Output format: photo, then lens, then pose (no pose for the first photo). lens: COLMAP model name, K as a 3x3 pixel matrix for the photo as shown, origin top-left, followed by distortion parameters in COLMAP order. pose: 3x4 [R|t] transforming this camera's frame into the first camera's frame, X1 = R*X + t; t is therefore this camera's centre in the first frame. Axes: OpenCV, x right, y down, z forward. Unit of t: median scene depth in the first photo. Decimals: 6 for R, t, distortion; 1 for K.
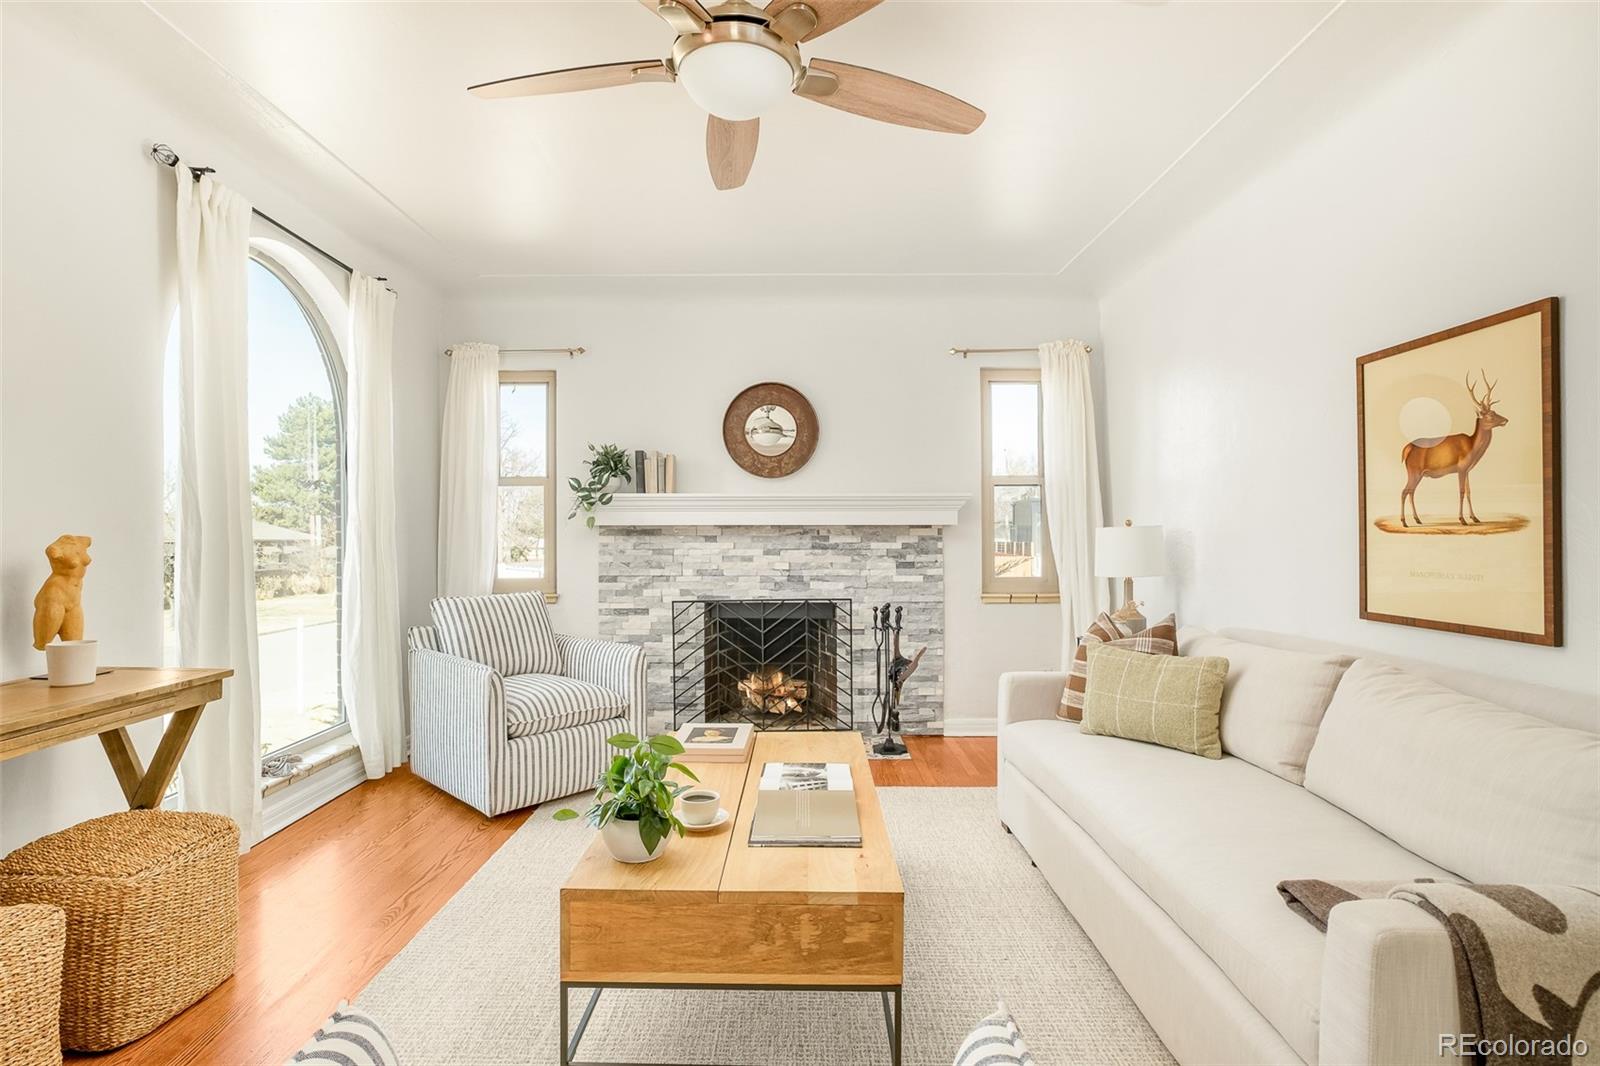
lens RADIAL K [[826.2, 0, 787.6], [0, 826.2, 534.0], [0, 0, 1]] dist [-0.002582, -0.000269]
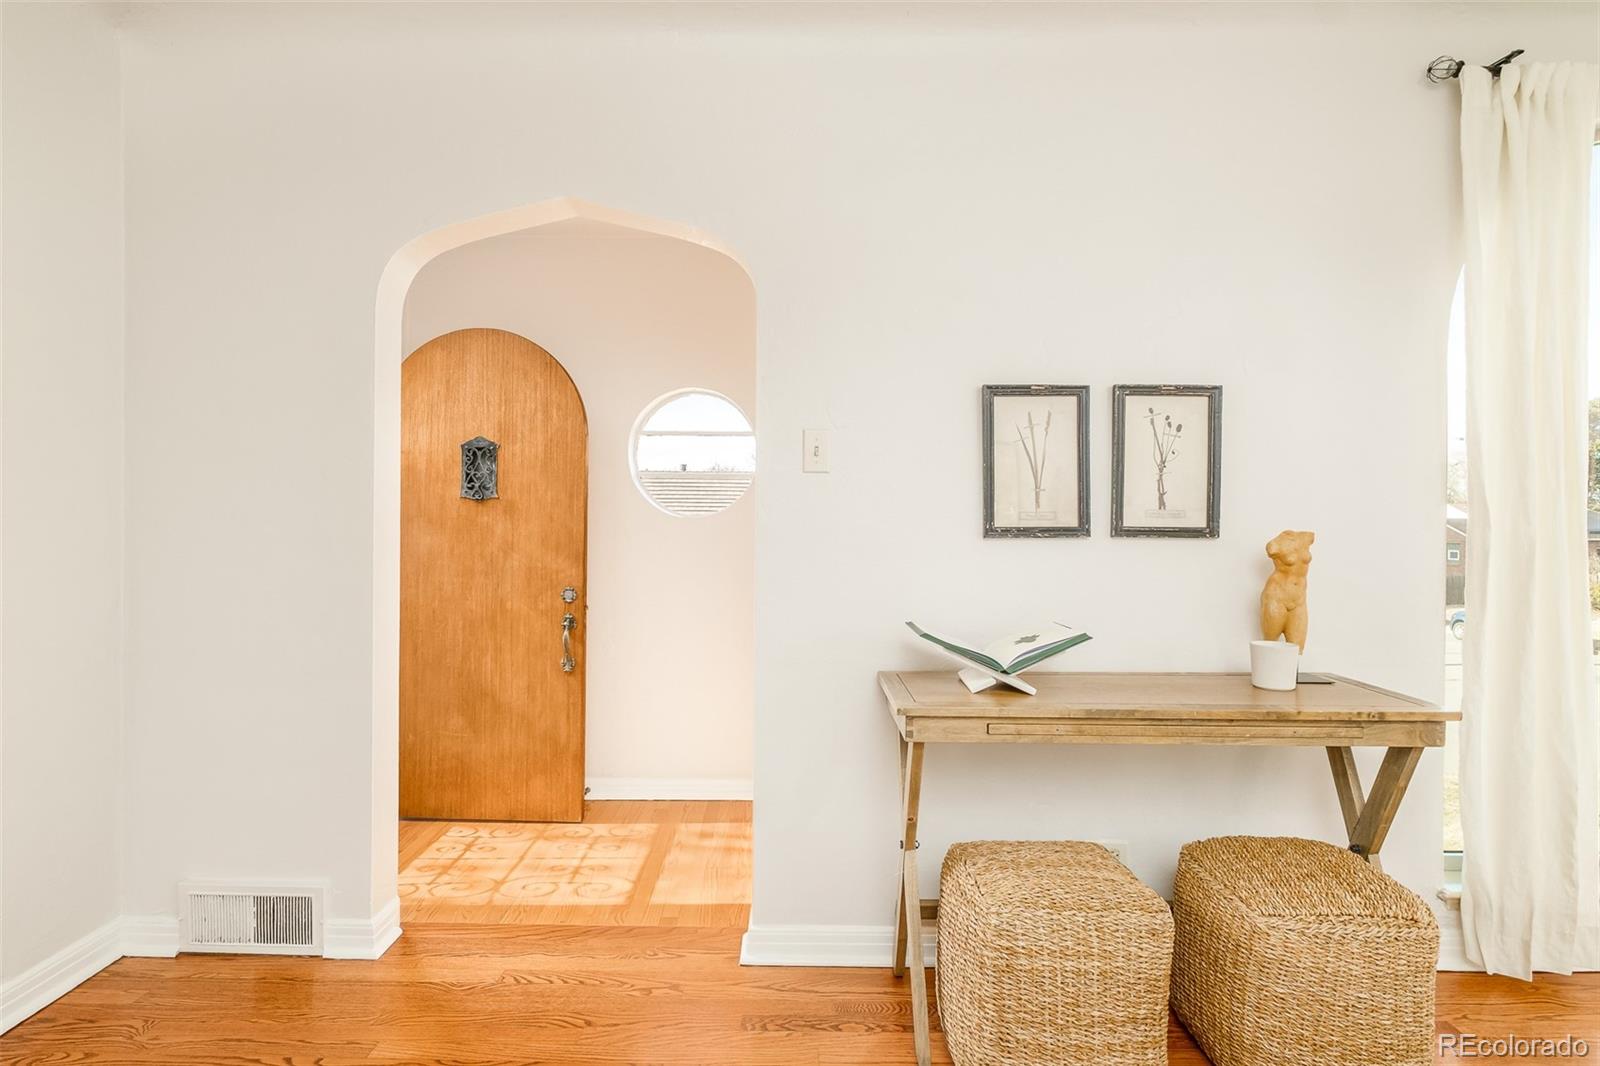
lens RADIAL K [[789.0, 0, 787.9], [0, 789.0, 530.6], [0, 0, 1]] dist [-0.001654, 0.000275]
pose [[-0.007212, 0.005168, -0.999961, 0.021034], [-0.005761, 0.999970, 0.005210, 0.000000], [0.999957, 0.005798, -0.007182, 0.205453]]
